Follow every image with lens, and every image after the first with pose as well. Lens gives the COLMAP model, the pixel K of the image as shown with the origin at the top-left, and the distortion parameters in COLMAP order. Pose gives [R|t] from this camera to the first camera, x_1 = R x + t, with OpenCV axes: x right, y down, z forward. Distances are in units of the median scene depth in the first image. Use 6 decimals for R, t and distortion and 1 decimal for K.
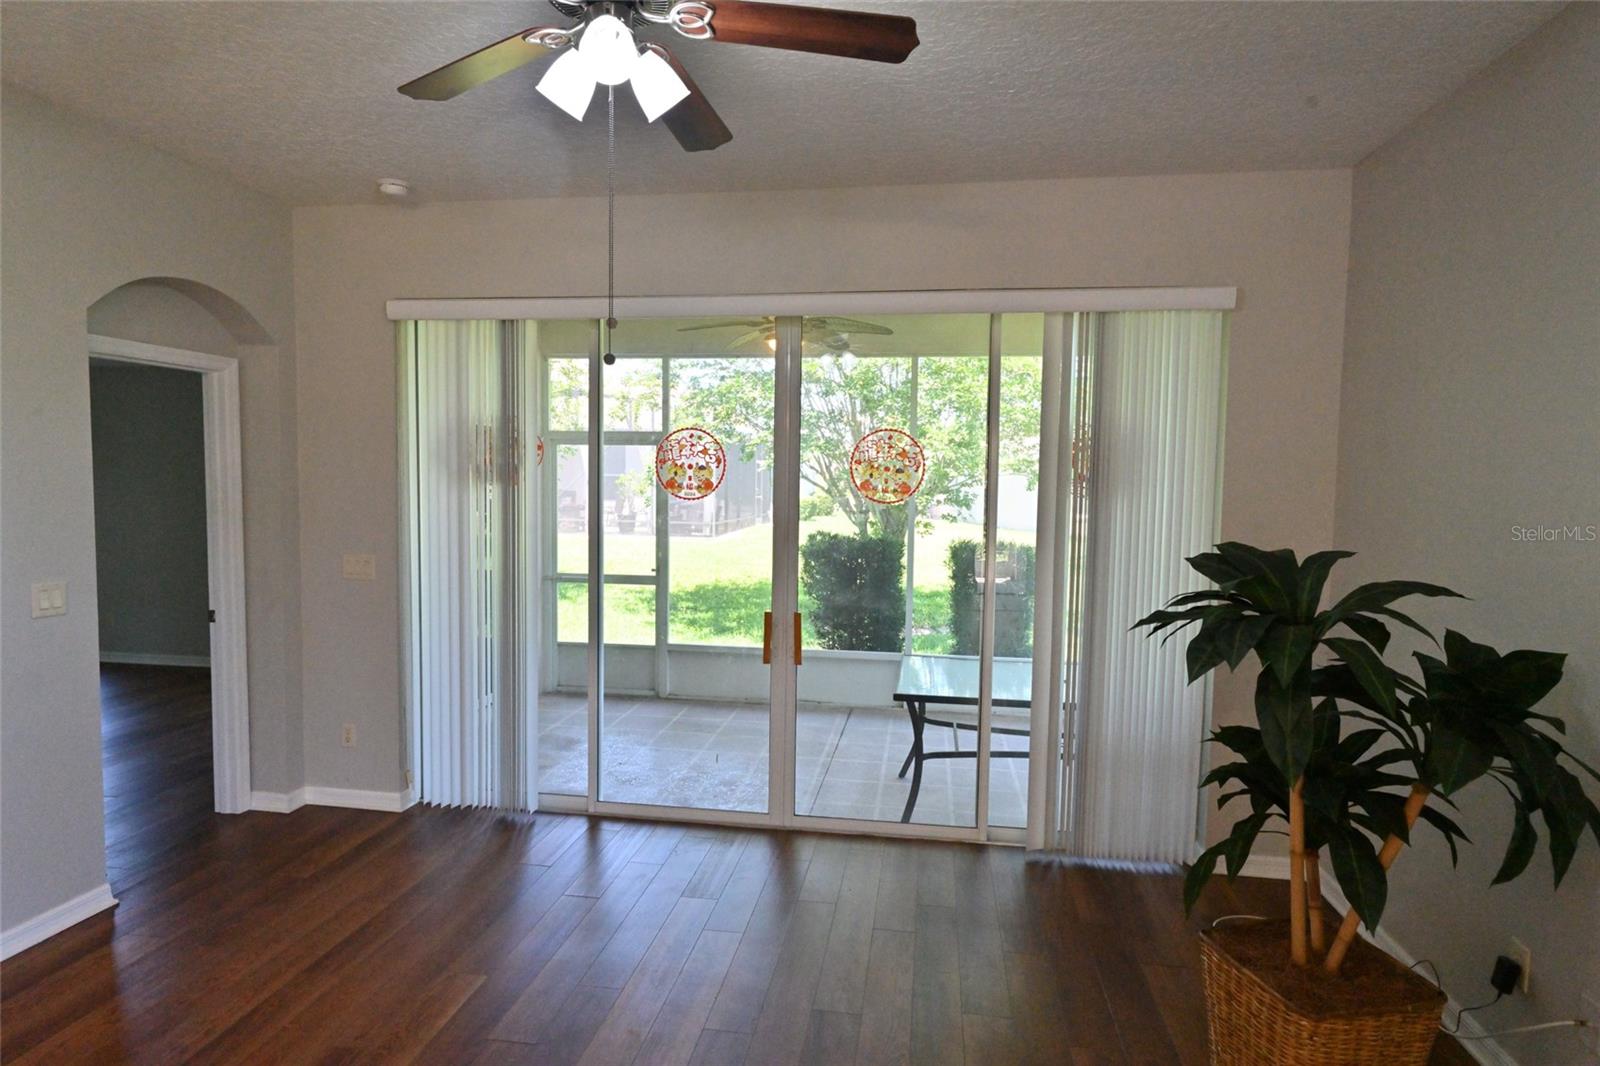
lens RADIAL K [[901.3, 0, 798.9], [0, 901.3, 538.3], [0, 0, 1]] dist [-0.002171, 0.001198]
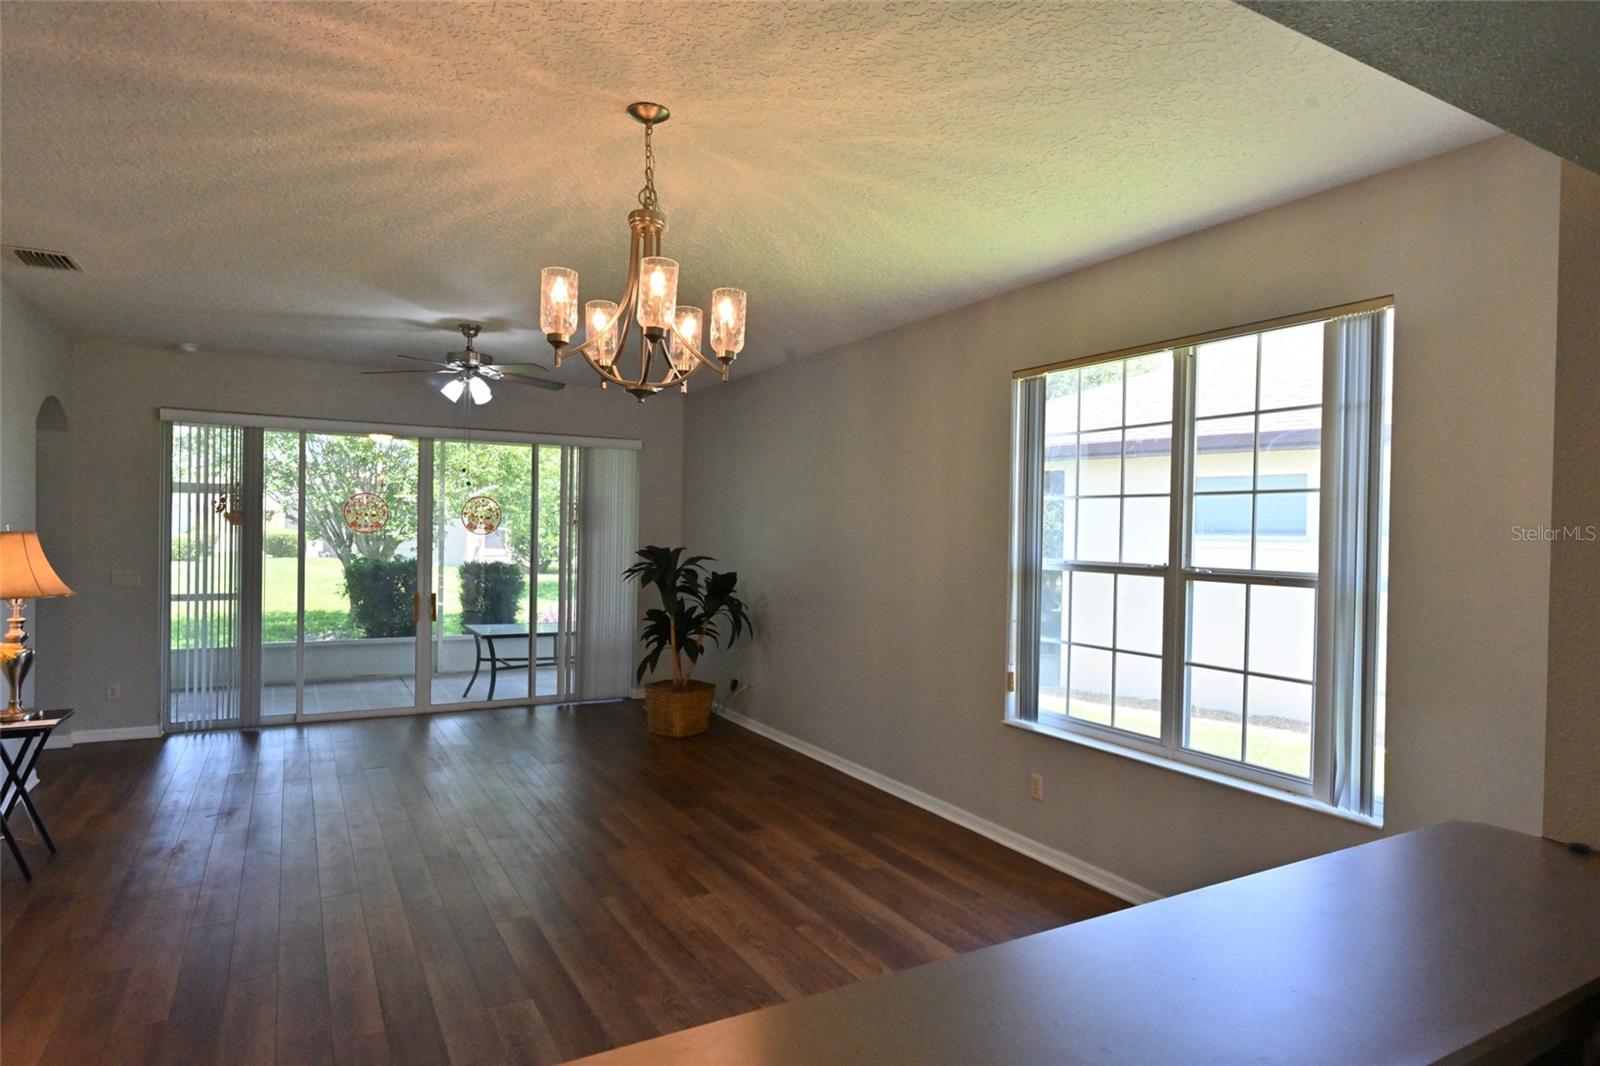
lens RADIAL K [[901.3, 0, 798.9], [0, 901.3, 538.3], [0, 0, 1]] dist [-0.002171, 0.001198]
pose [[0.787838, -0.006940, 0.615843, -0.824566], [0.032367, 0.999021, -0.030149, 0.073245], [-0.615031, 0.043686, 0.787292, -1.398980]]
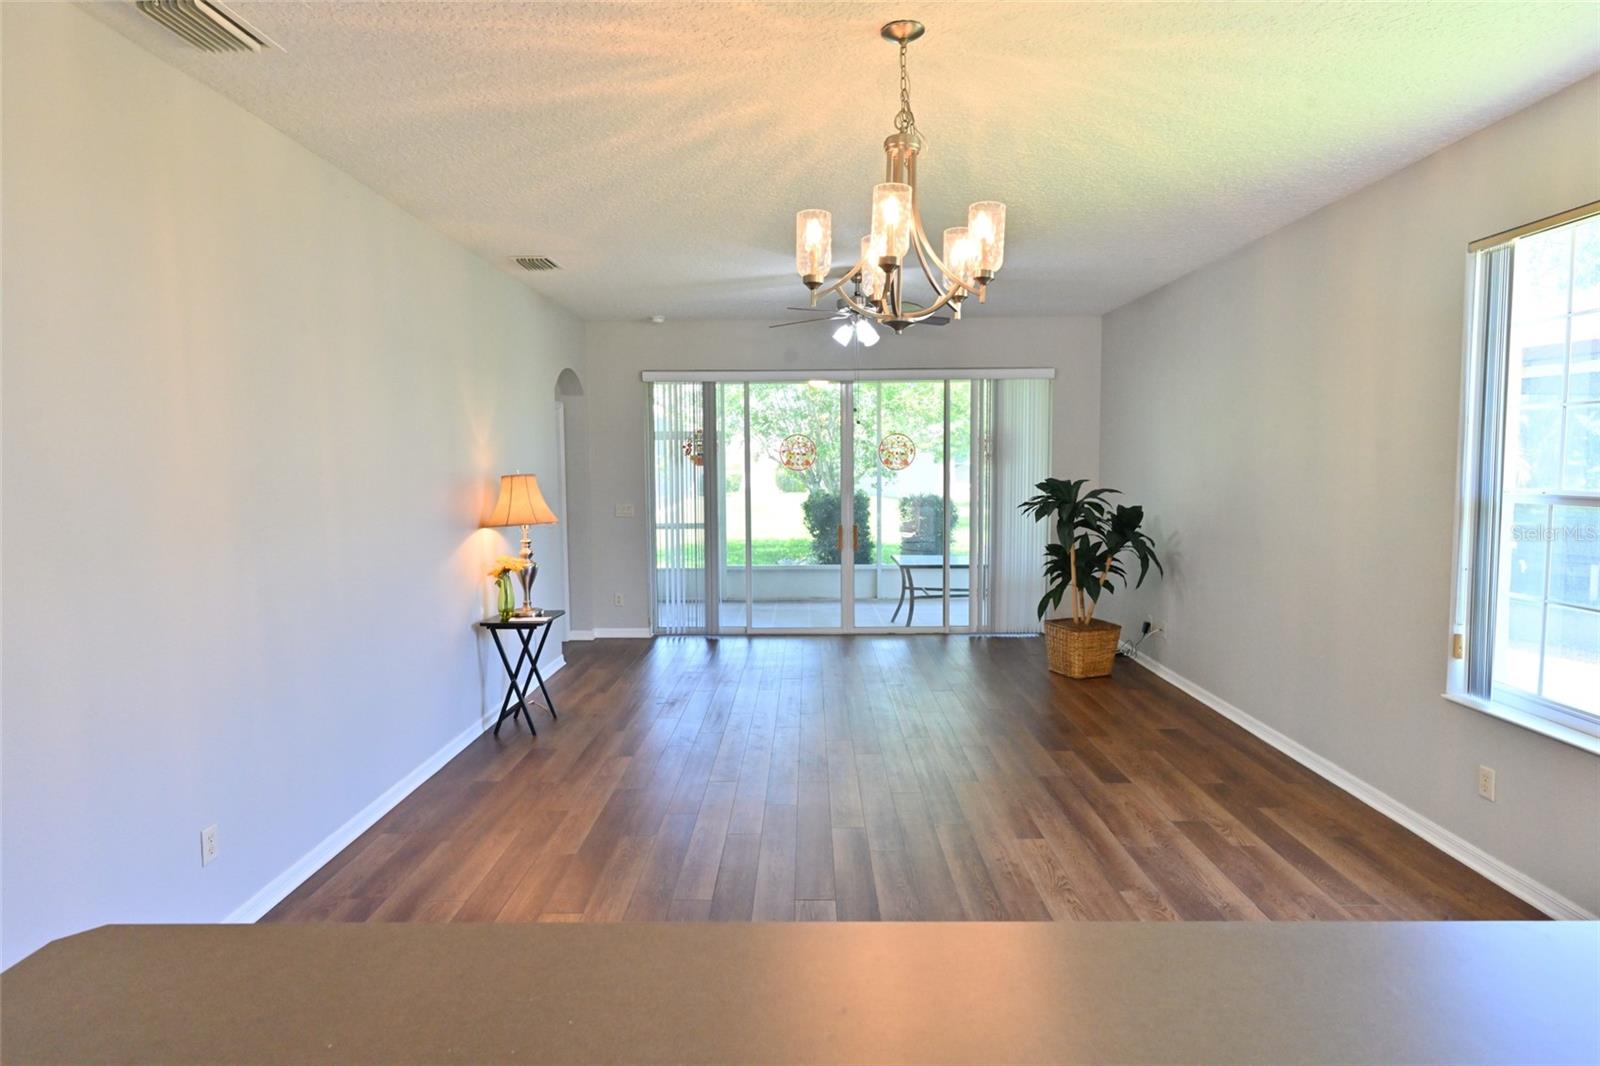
lens RADIAL K [[902.7, 0, 797.5], [0, 902.7, 525.5], [0, 0, 1]] dist [-0.004093, -0.000180]
pose [[0.989869, -0.032477, 0.138216, -0.609896], [0.031030, 0.999439, 0.012606, 0.079973], [-0.138548, -0.008189, 0.990322, -1.472668]]
